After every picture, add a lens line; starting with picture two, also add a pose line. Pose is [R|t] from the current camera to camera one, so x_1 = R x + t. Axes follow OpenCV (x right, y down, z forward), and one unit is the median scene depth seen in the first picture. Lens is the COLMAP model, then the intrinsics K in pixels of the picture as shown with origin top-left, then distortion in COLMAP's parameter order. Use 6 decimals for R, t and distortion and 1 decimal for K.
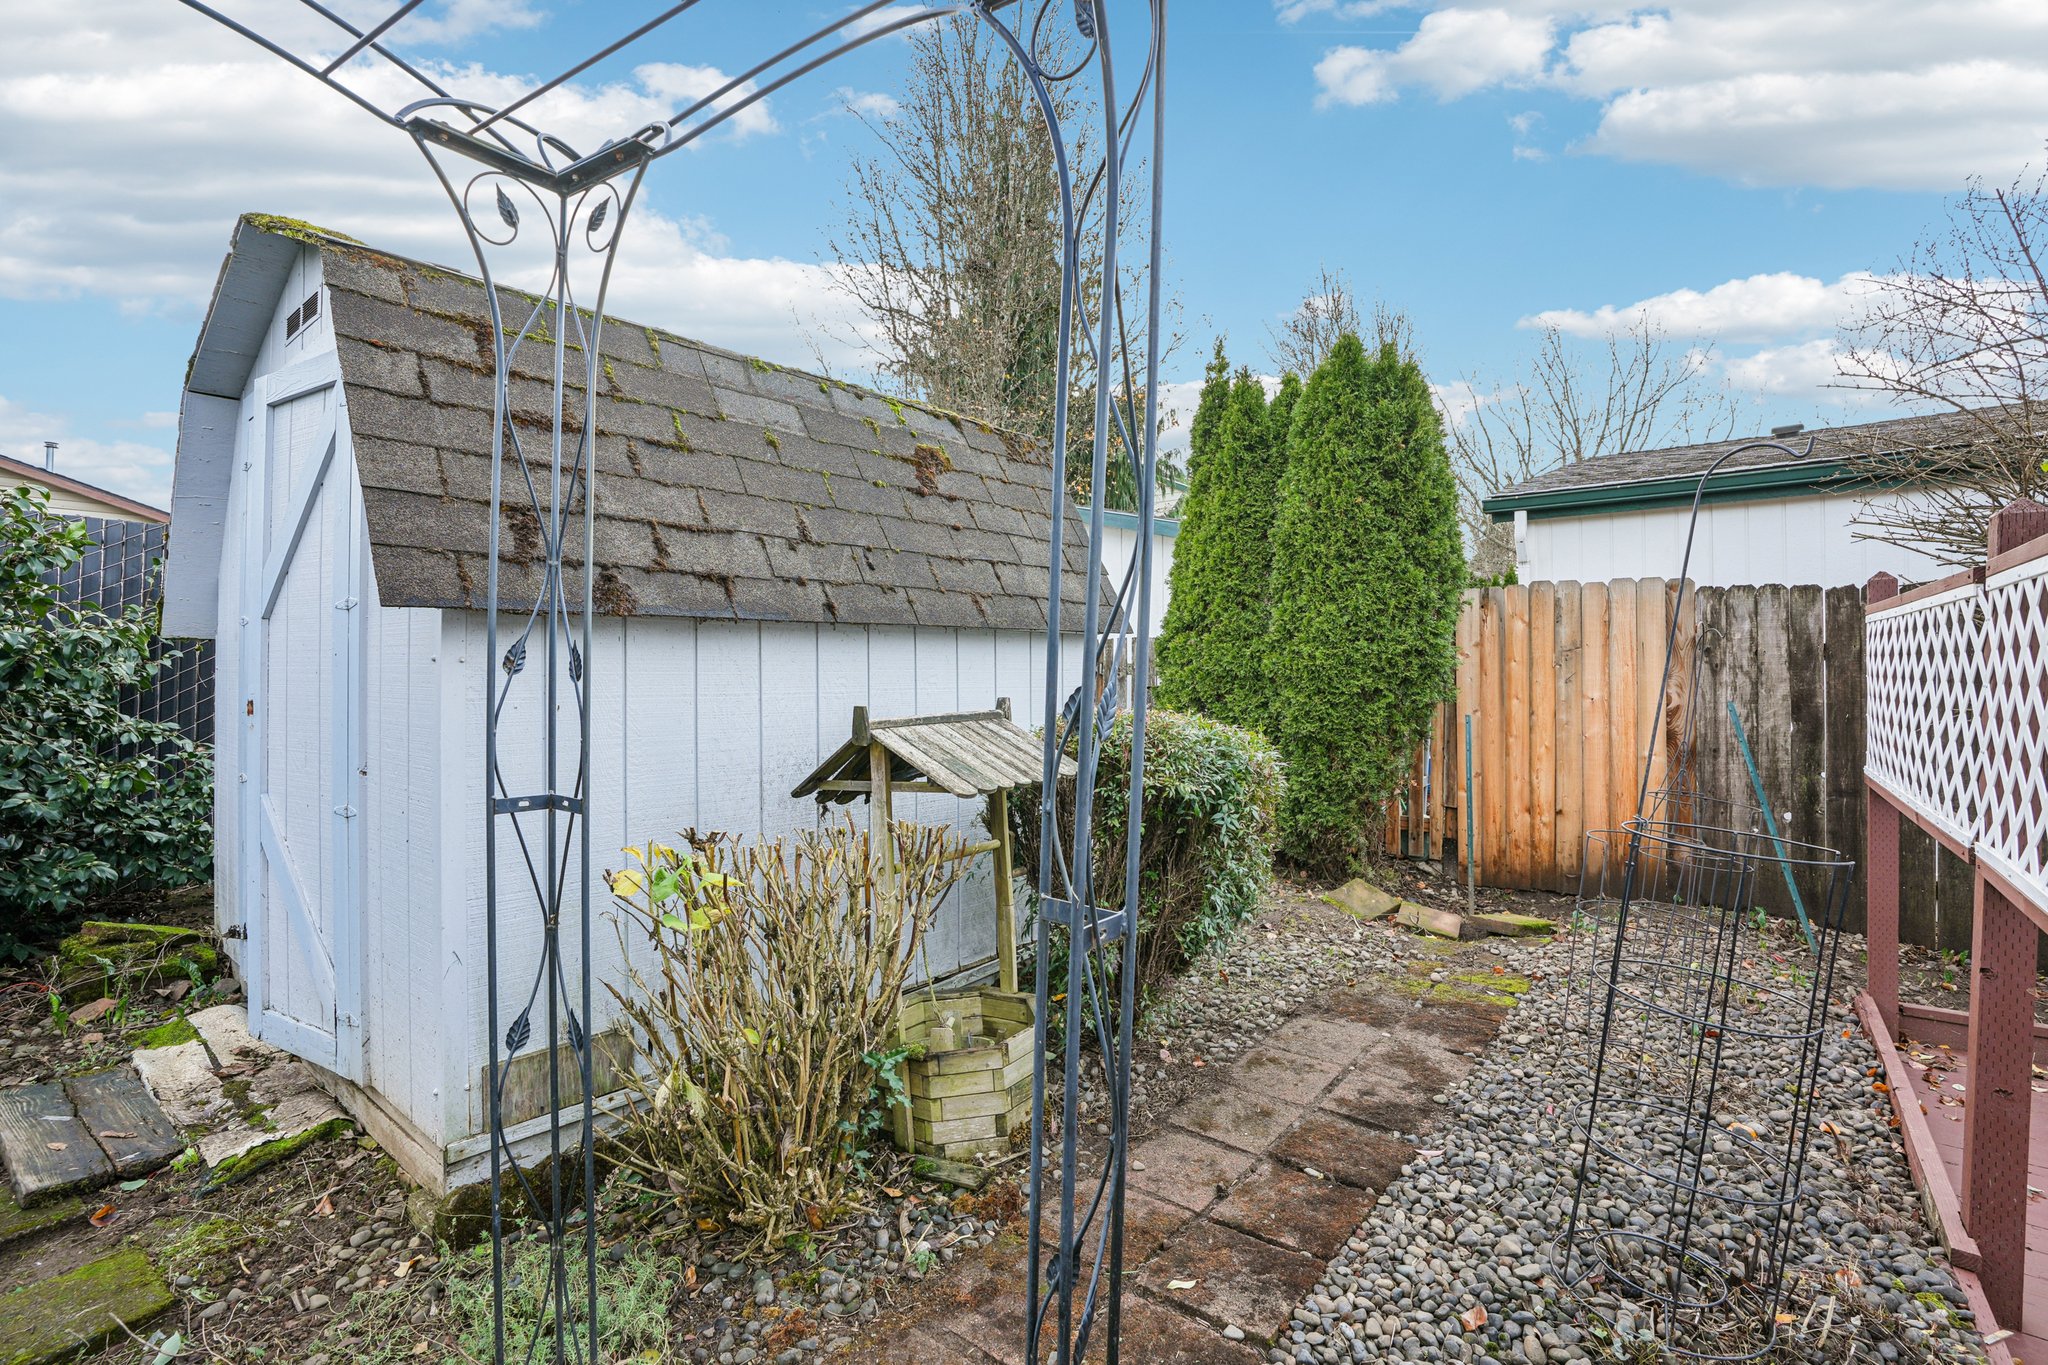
lens RADIAL K [[939.9, 0, 1028.3], [0, 939.9, 683.8], [0, 0, 1]] dist [-0.073152, 0.028625]
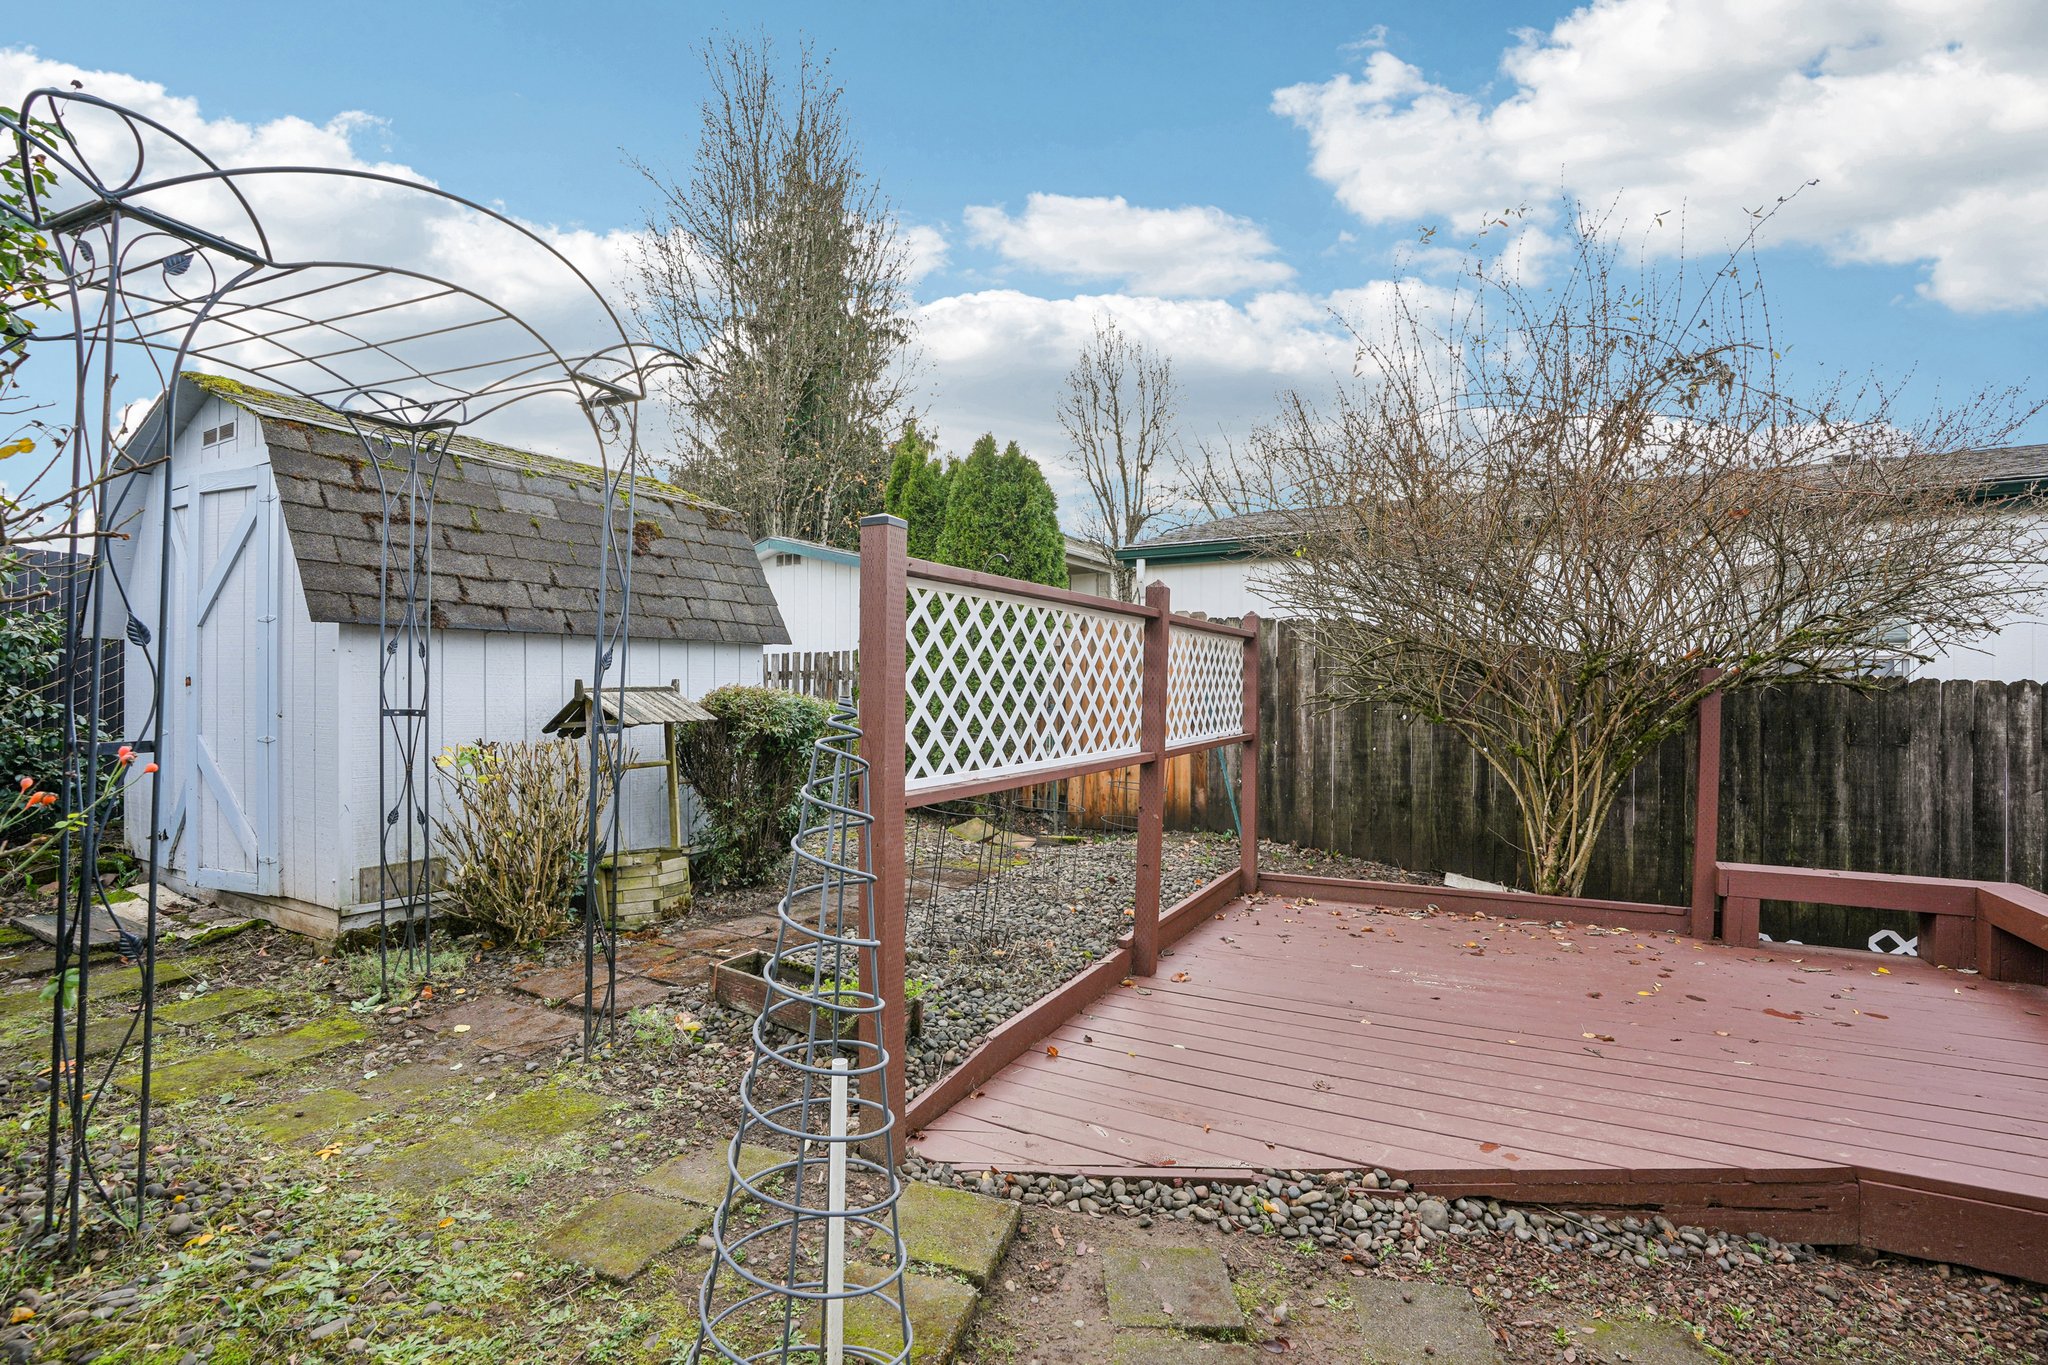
lens RADIAL K [[954.7, 0, 1017.9], [0, 954.7, 711.8], [0, 0, 1]] dist [-0.063631, 0.025436]
pose [[0.987669, 0.002321, 0.156542, 0.344479], [-0.003602, 0.999962, 0.007898, 0.062977], [-0.156518, -0.008365, 0.987640, -0.865901]]
